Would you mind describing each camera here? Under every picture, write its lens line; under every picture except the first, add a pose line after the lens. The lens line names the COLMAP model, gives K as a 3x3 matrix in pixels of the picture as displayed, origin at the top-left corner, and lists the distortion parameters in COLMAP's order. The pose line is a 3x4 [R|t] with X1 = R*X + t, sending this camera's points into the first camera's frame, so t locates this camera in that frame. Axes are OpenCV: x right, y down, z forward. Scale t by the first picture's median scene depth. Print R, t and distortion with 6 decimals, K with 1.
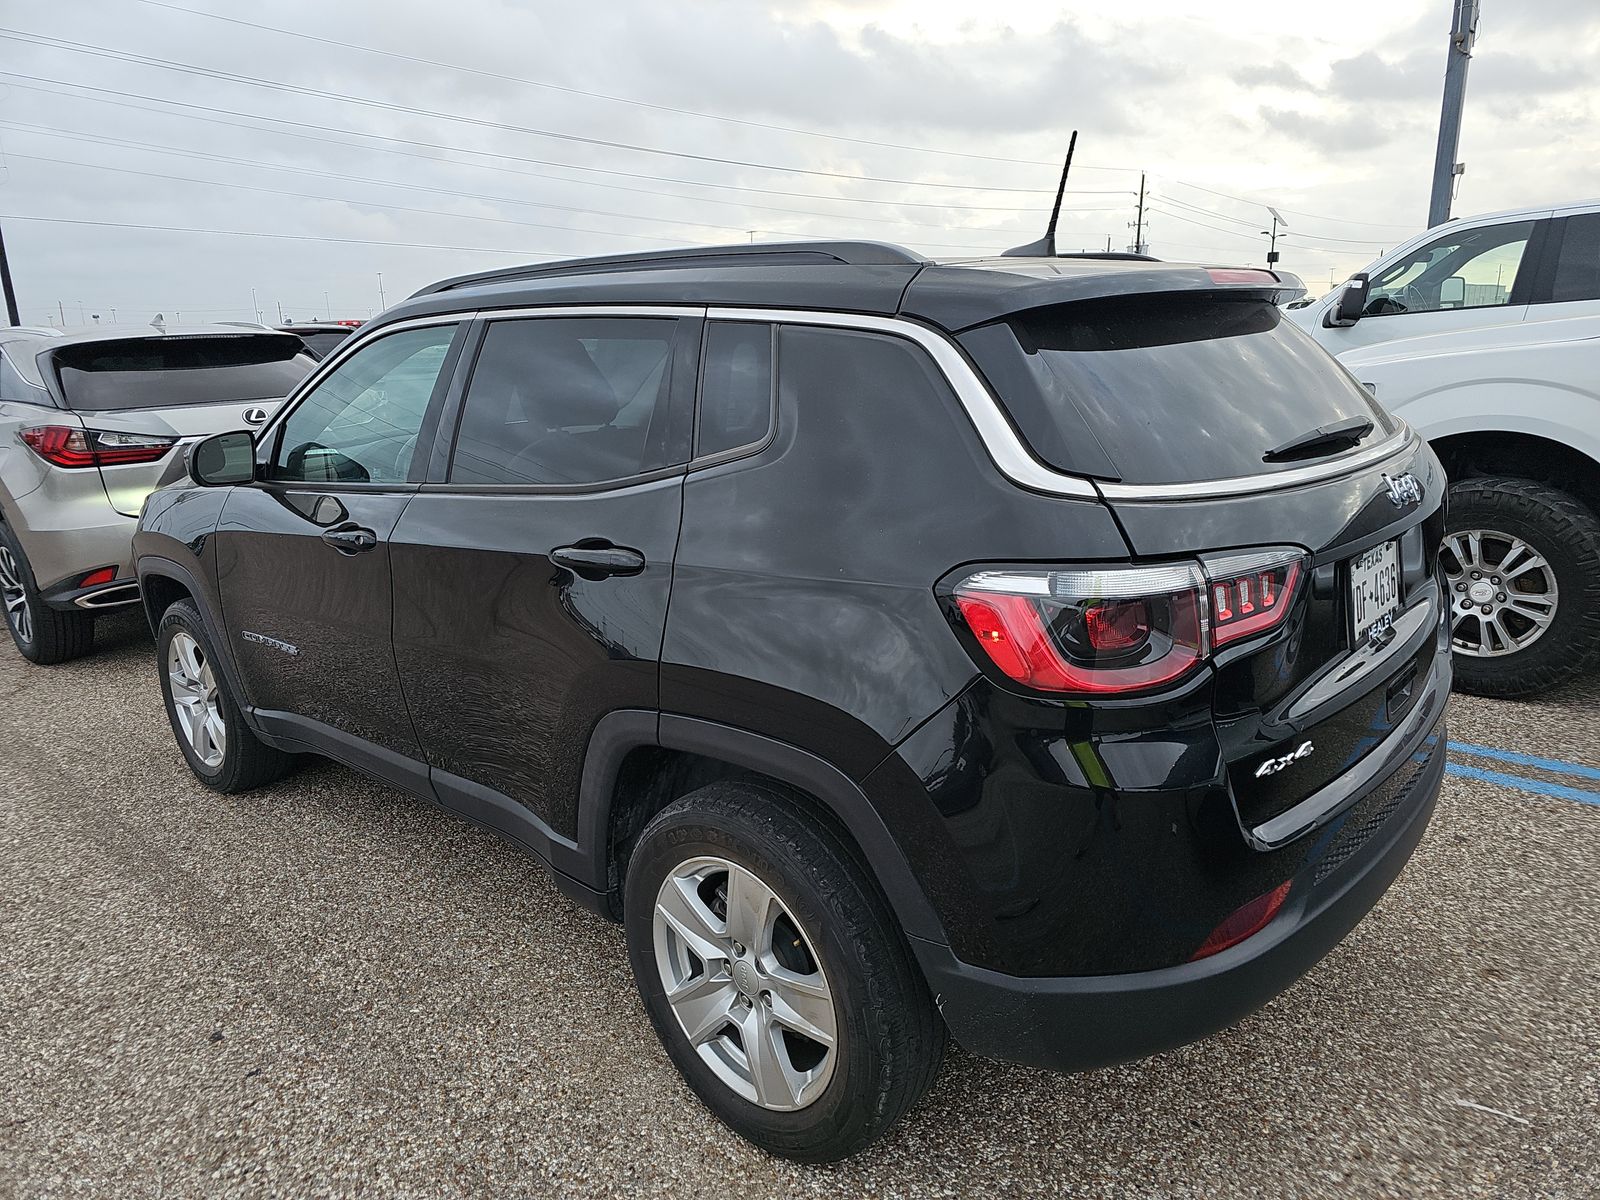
lens RADIAL K [[1090.0, 0, 800.0], [0, 1090.0, 600.0], [0, 0, 1]] dist [0.004184, 0.001022]
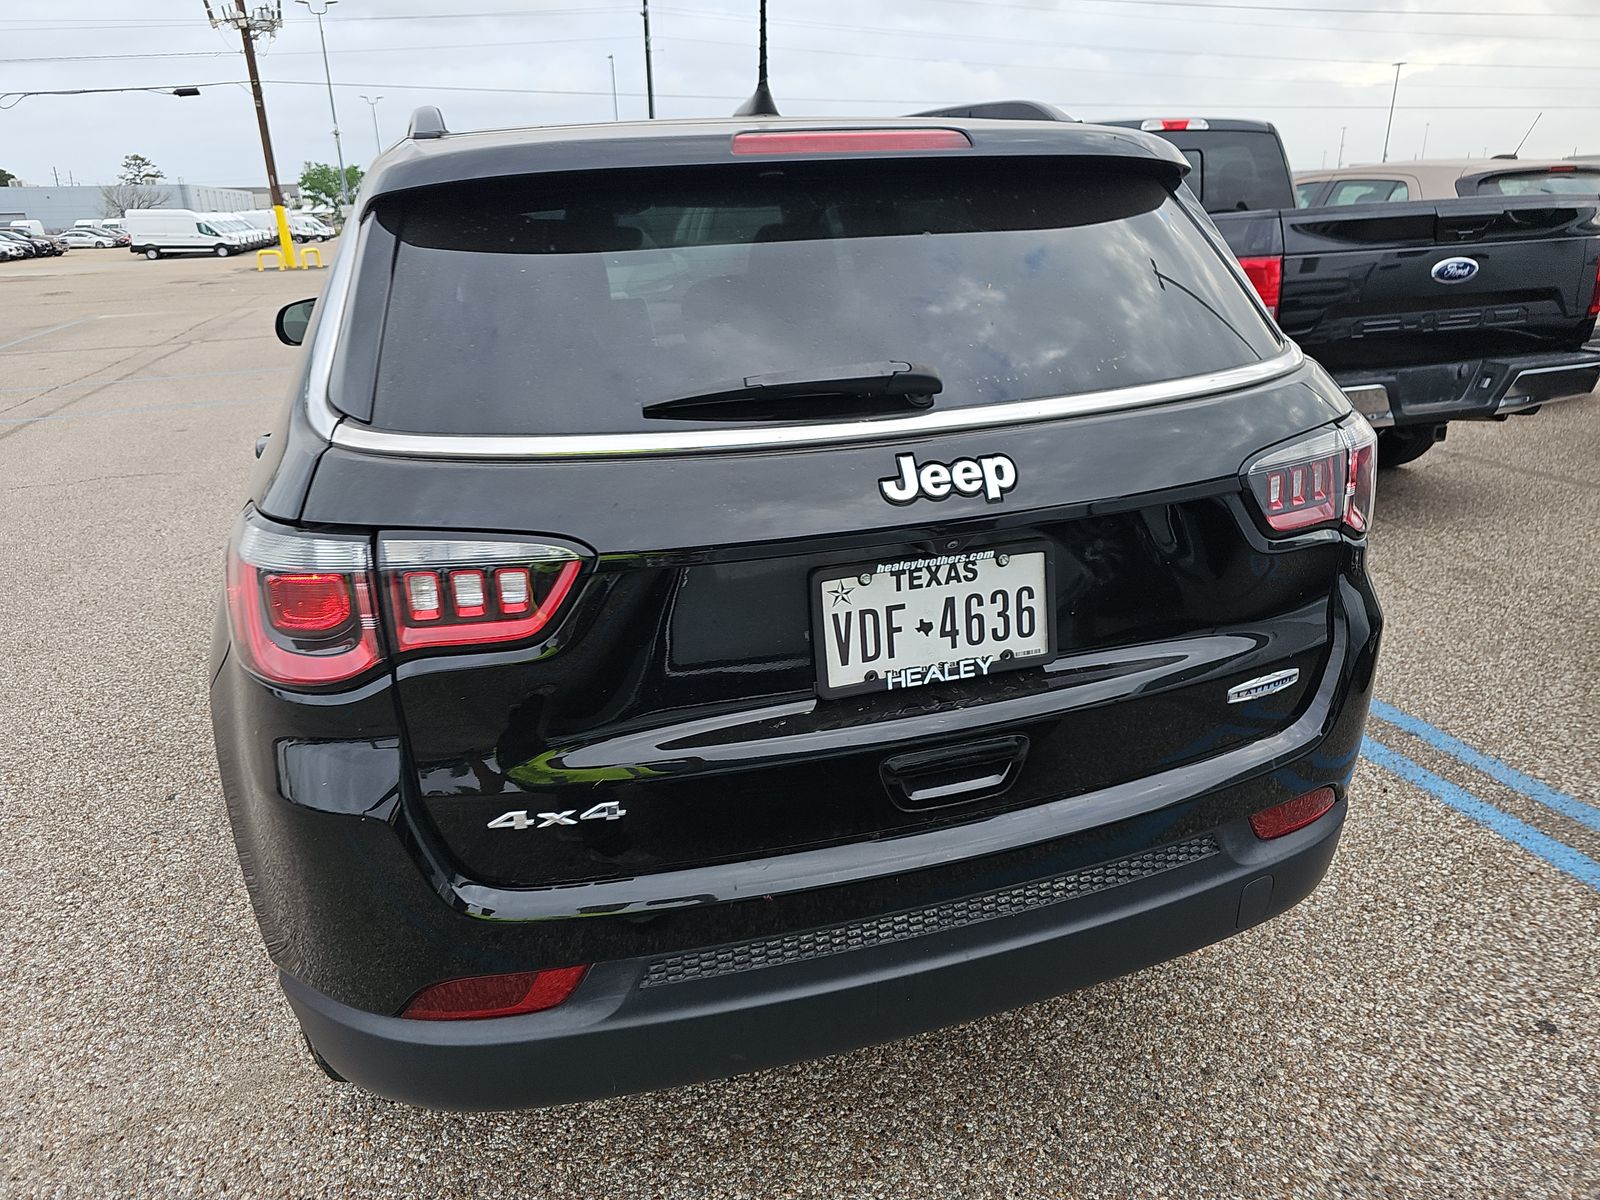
lens RADIAL K [[1090.0, 0, 800.0], [0, 1090.0, 600.0], [0, 0, 1]] dist [0.004184, 0.001022]
pose [[0.857645, 0.181195, -0.481262, 0.823363], [-0.124042, 0.981126, 0.148342, -0.119487], [0.499058, -0.067528, 0.863934, 0.394947]]
